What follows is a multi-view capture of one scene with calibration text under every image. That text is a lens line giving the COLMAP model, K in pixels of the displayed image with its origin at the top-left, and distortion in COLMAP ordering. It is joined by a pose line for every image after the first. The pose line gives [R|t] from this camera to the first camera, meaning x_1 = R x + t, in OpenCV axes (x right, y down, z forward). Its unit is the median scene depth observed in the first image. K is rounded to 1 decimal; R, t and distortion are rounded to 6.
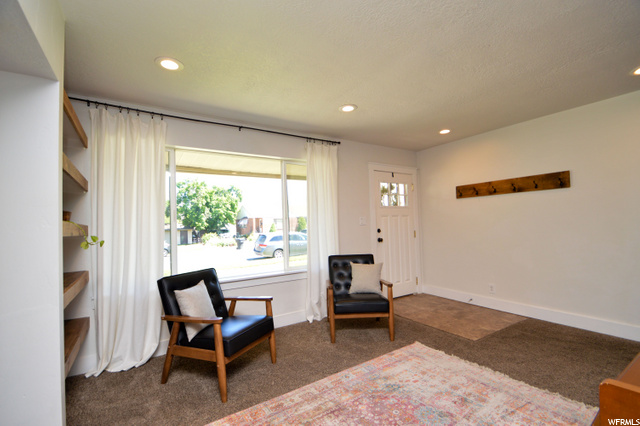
lens RADIAL K [[293.6, 0, 320.0], [0, 293.6, 213.0], [0, 0, 1]] dist [0.000268, -0.000087]
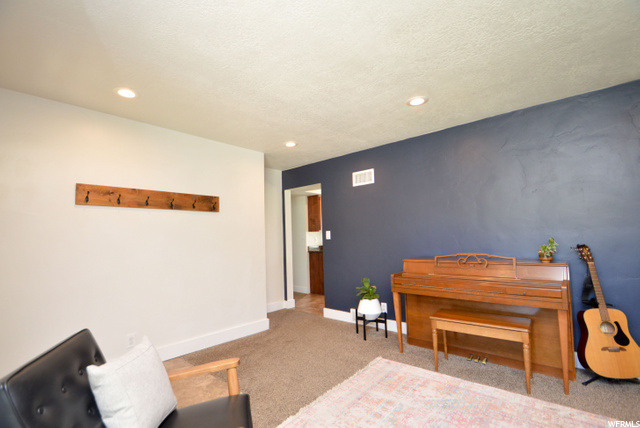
lens RADIAL K [[293.6, 0, 320.0], [0, 293.6, 214.0], [0, 0, 1]] dist [0.000268, -0.000087]
pose [[-0.268697, 0.121870, 0.955484, -0.377938], [-0.001982, 0.991892, -0.127071, 0.075661], [-0.963223, -0.036037, -0.266277, 1.228285]]
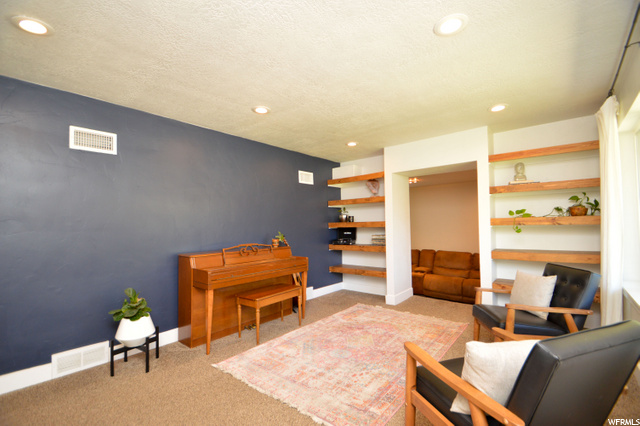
lens RADIAL K [[293.6, 0, 320.0], [0, 293.6, 213.0], [0, 0, 1]] dist [0.000268, -0.000087]
pose [[-0.955398, 0.034621, -0.293284, 0.661012], [0.054607, 0.996690, -0.060233, 0.035971], [0.290228, -0.073562, -0.954126, 1.815401]]
